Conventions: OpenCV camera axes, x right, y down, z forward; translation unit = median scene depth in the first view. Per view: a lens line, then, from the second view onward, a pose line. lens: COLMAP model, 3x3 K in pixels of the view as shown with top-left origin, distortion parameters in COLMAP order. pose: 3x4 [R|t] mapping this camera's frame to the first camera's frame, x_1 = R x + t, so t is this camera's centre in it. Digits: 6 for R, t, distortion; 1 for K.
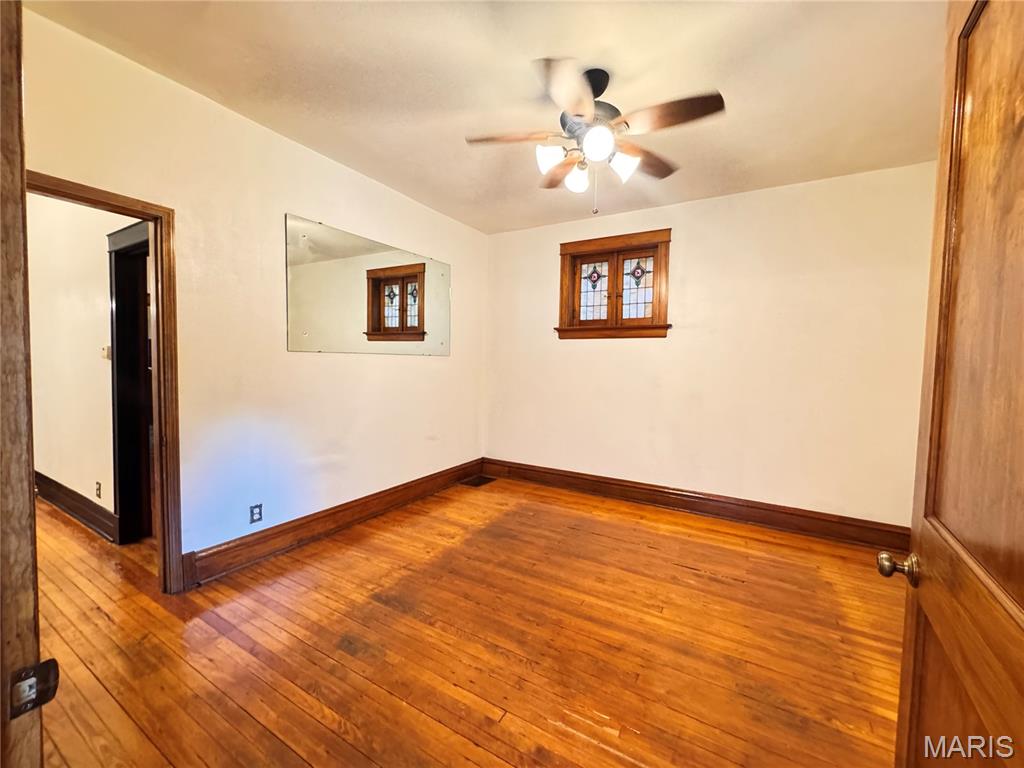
lens RADIAL K [[408.7, 0, 511.3], [0, 408.7, 383.5], [0, 0, 1]] dist [-0.003746, 0.000313]
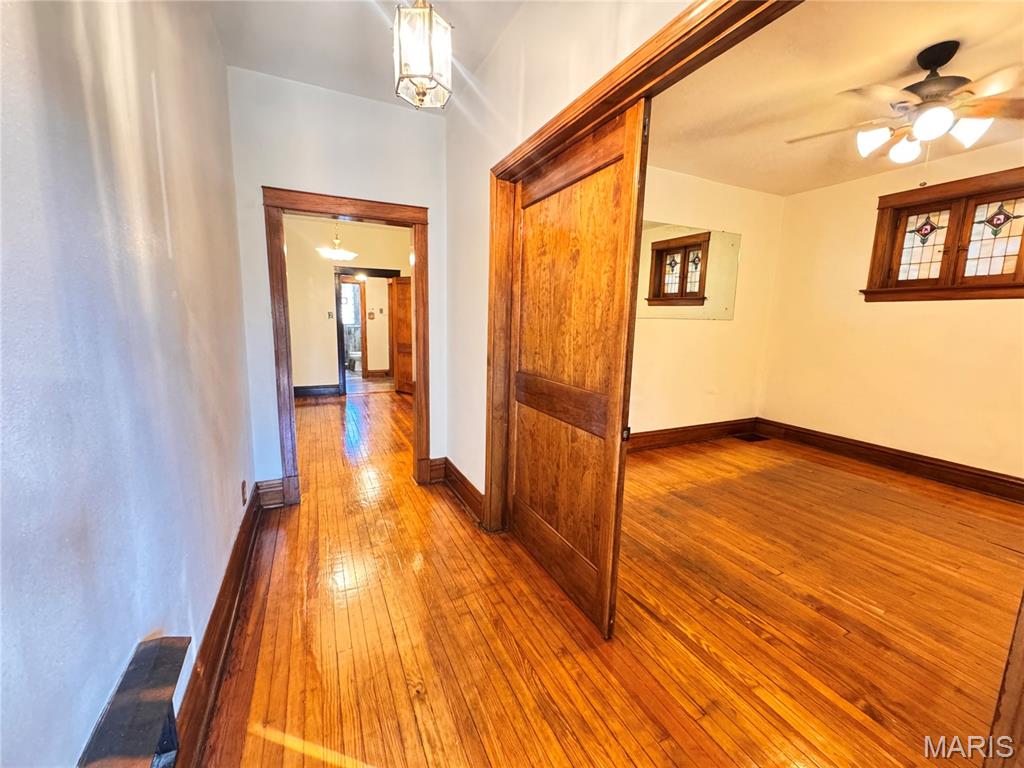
lens RADIAL K [[408.7, 0, 511.3], [0, 408.7, 383.5], [0, 0, 1]] dist [-0.003746, 0.000313]
pose [[0.830125, 0.086502, -0.550826, -0.031017], [-0.034249, 0.993938, 0.104474, 0.008995], [0.556524, -0.067862, 0.828055, -0.289277]]
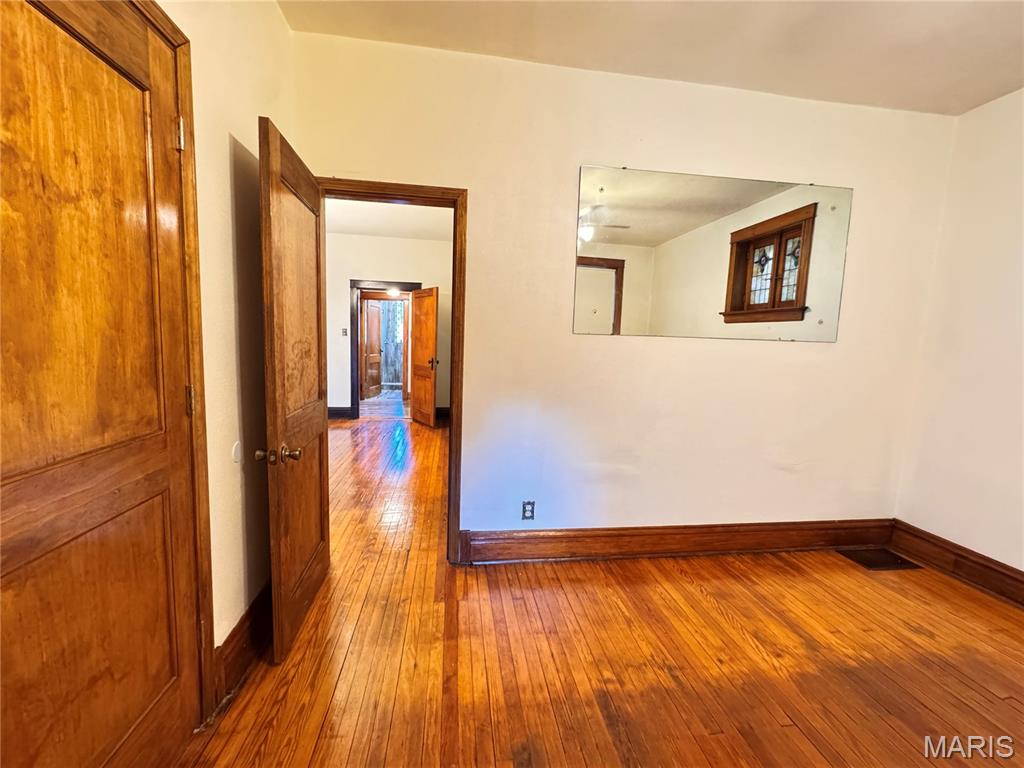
lens RADIAL K [[408.7, 0, 511.3], [0, 408.7, 383.5], [0, 0, 1]] dist [-0.003746, 0.000313]
pose [[0.623715, 0.088911, -0.776579, 0.029898], [-0.064231, 0.995980, 0.062443, -0.015686], [0.779008, 0.010934, 0.626918, 0.285050]]
